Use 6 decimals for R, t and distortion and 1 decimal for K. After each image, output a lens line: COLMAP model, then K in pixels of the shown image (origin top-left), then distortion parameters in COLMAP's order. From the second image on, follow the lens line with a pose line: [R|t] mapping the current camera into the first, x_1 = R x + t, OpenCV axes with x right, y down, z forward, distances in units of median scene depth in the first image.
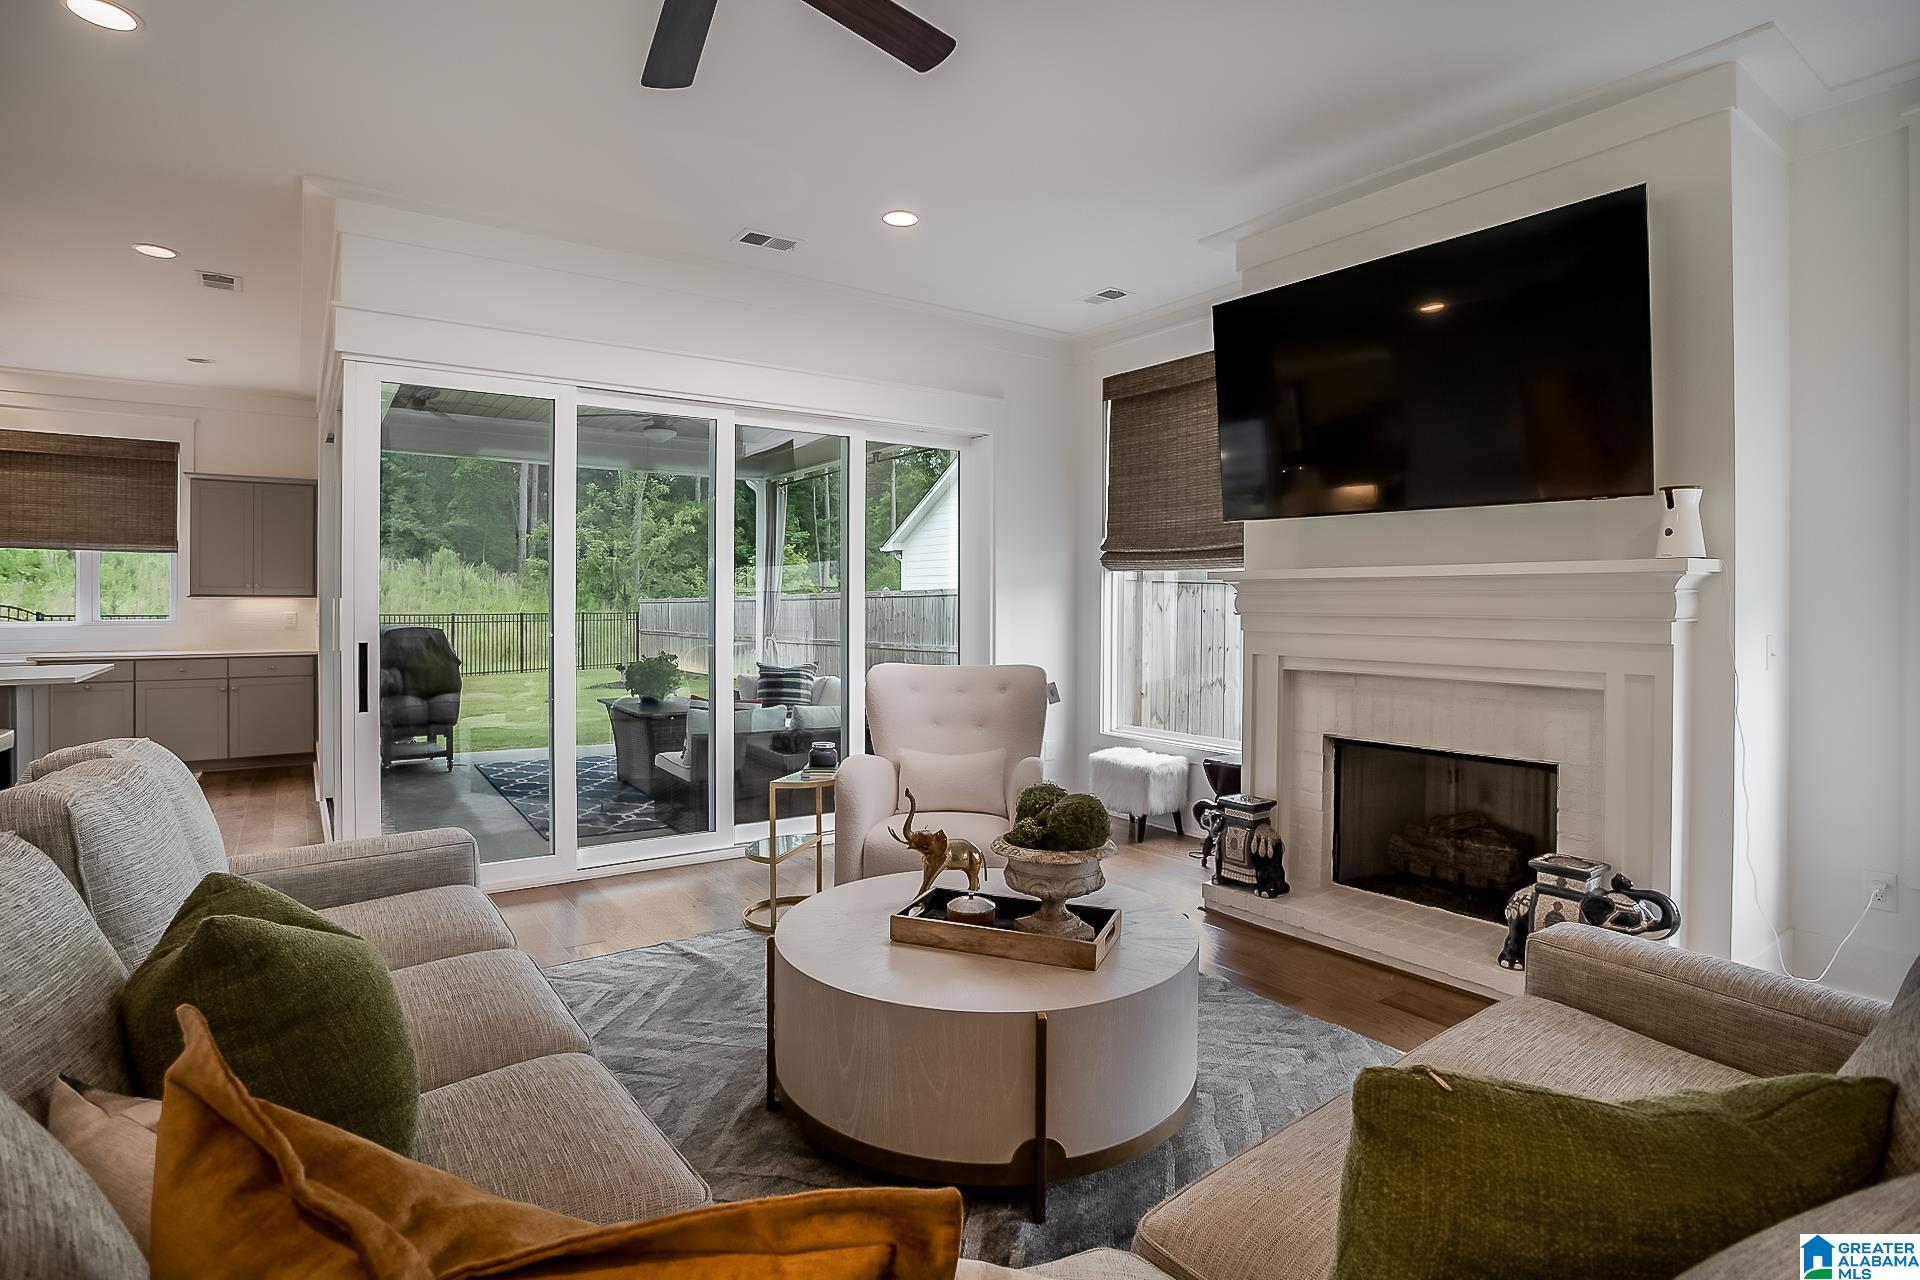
lens RADIAL K [[954.0, 0, 921.8], [0, 954.0, 591.4], [0, 0, 1]] dist [-0.022001, 0.000475]
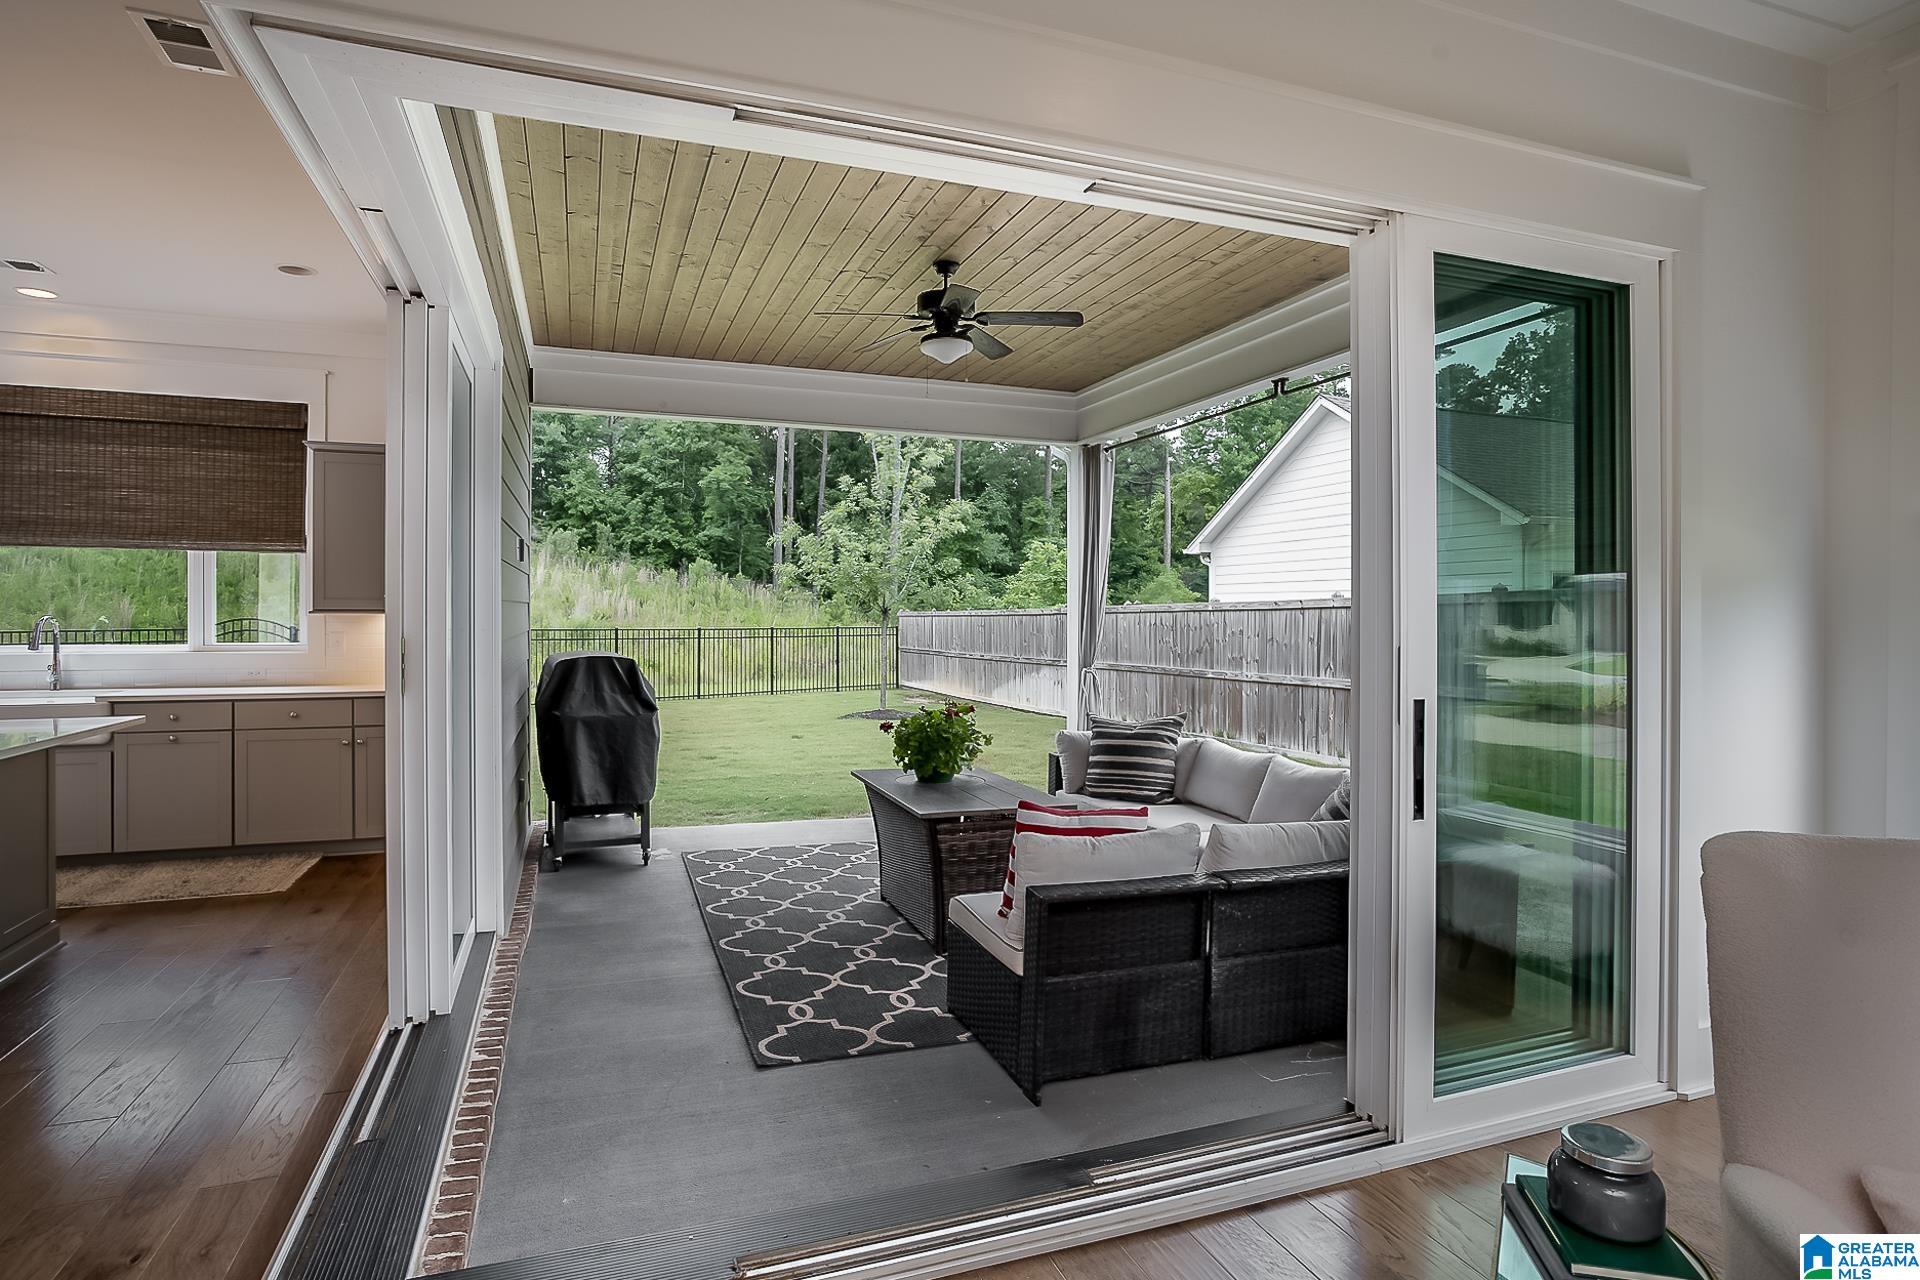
lens RADIAL K [[1011.3, 0, 980.0], [0, 1011.3, 611.5], [0, 0, 1]] dist [-0.061379, 0.028882]
pose [[0.979171, -0.000227, -0.203039, -0.045708], [0.001950, 0.999964, 0.008287, -0.000133], [0.203029, -0.008510, 0.979136, 0.137414]]
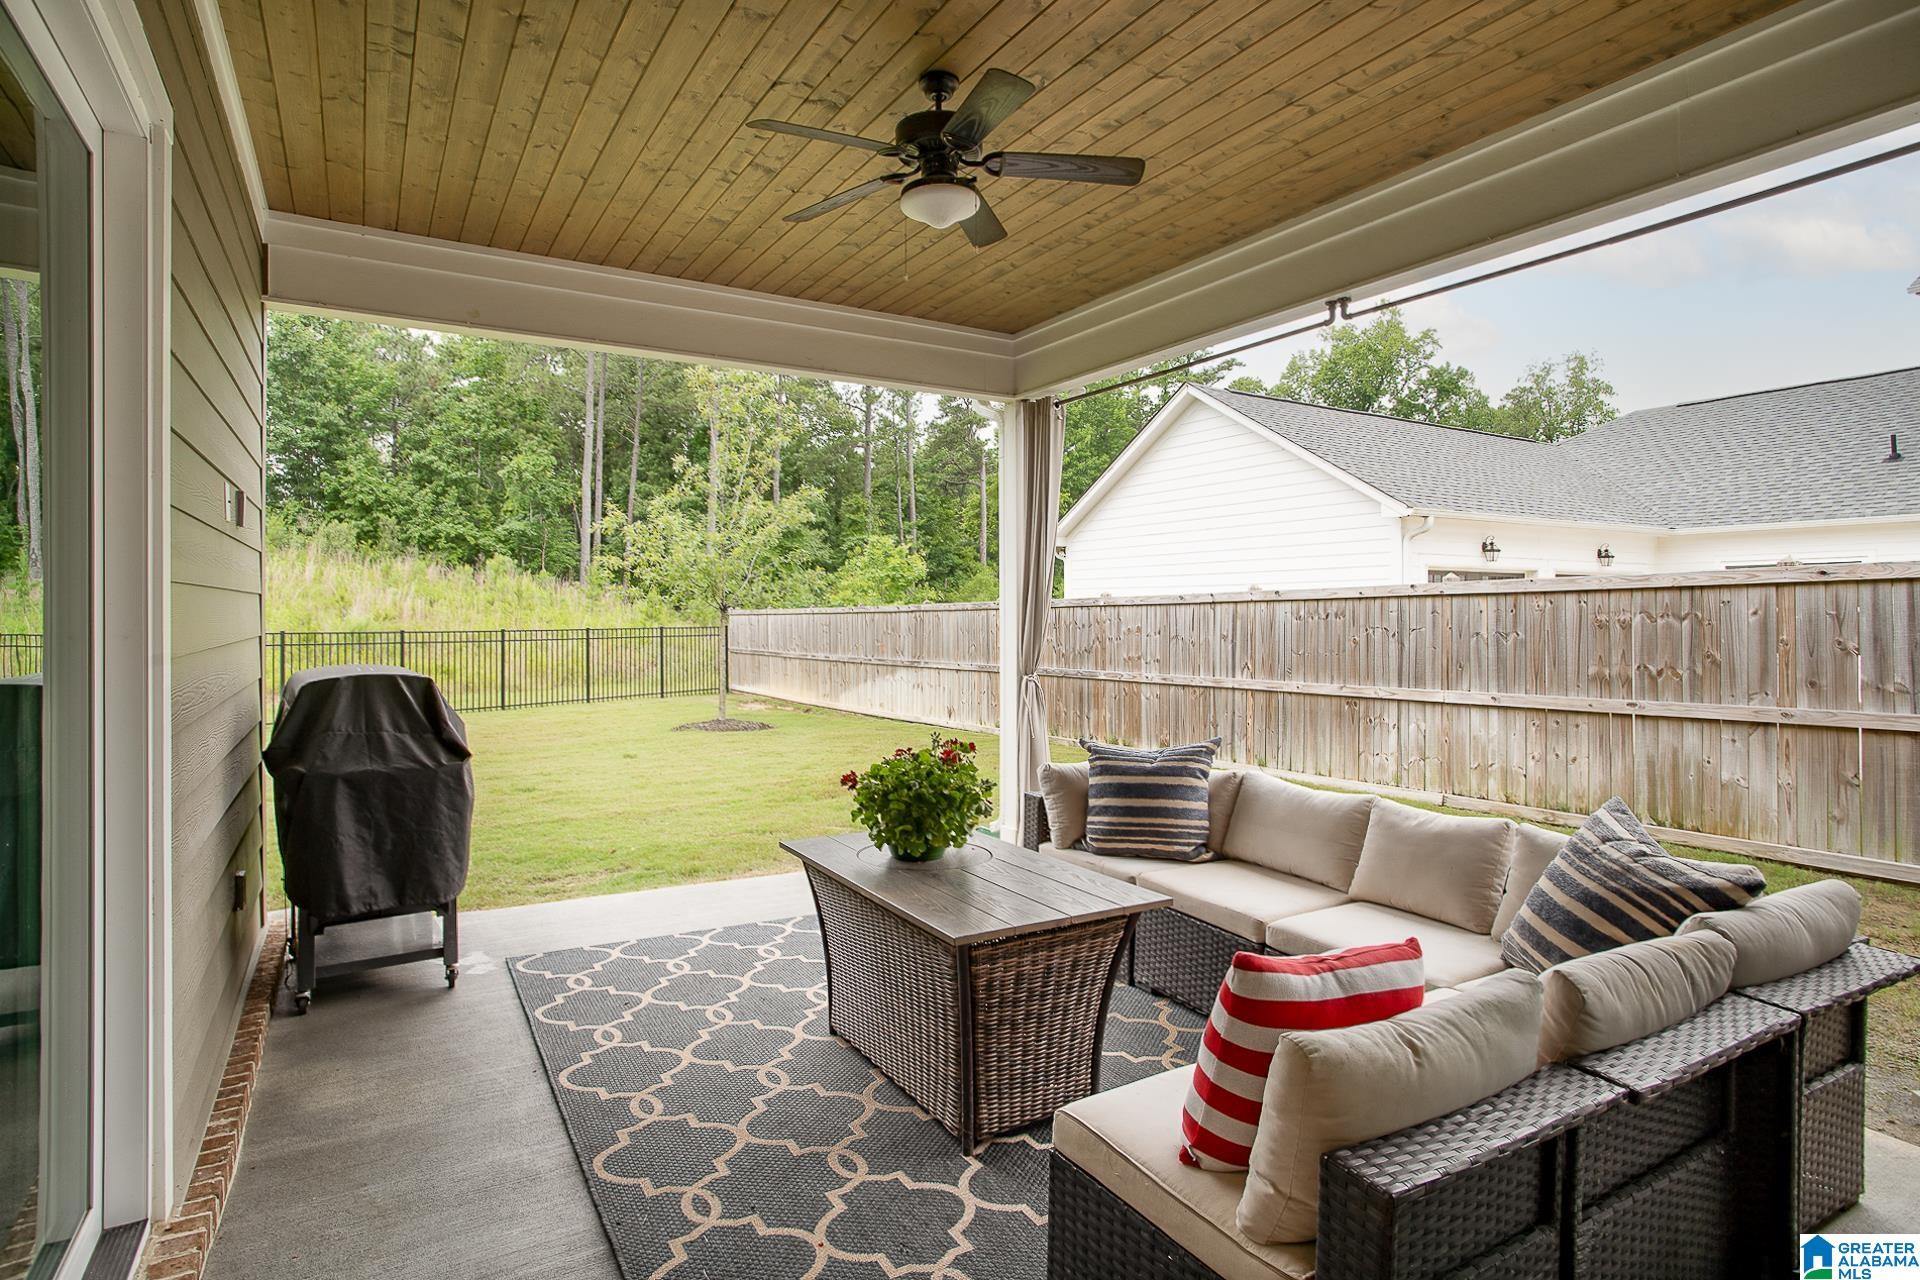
lens RADIAL K [[989.9, 0, 963.5], [0, 989.9, 602.3], [0, 0, 1]] dist [-0.056081, 0.031379]
pose [[0.999552, -0.005483, -0.029432, -0.095390], [0.005518, 0.999984, 0.001106, 0.001741], [0.029426, -0.001268, 0.999566, 0.217955]]
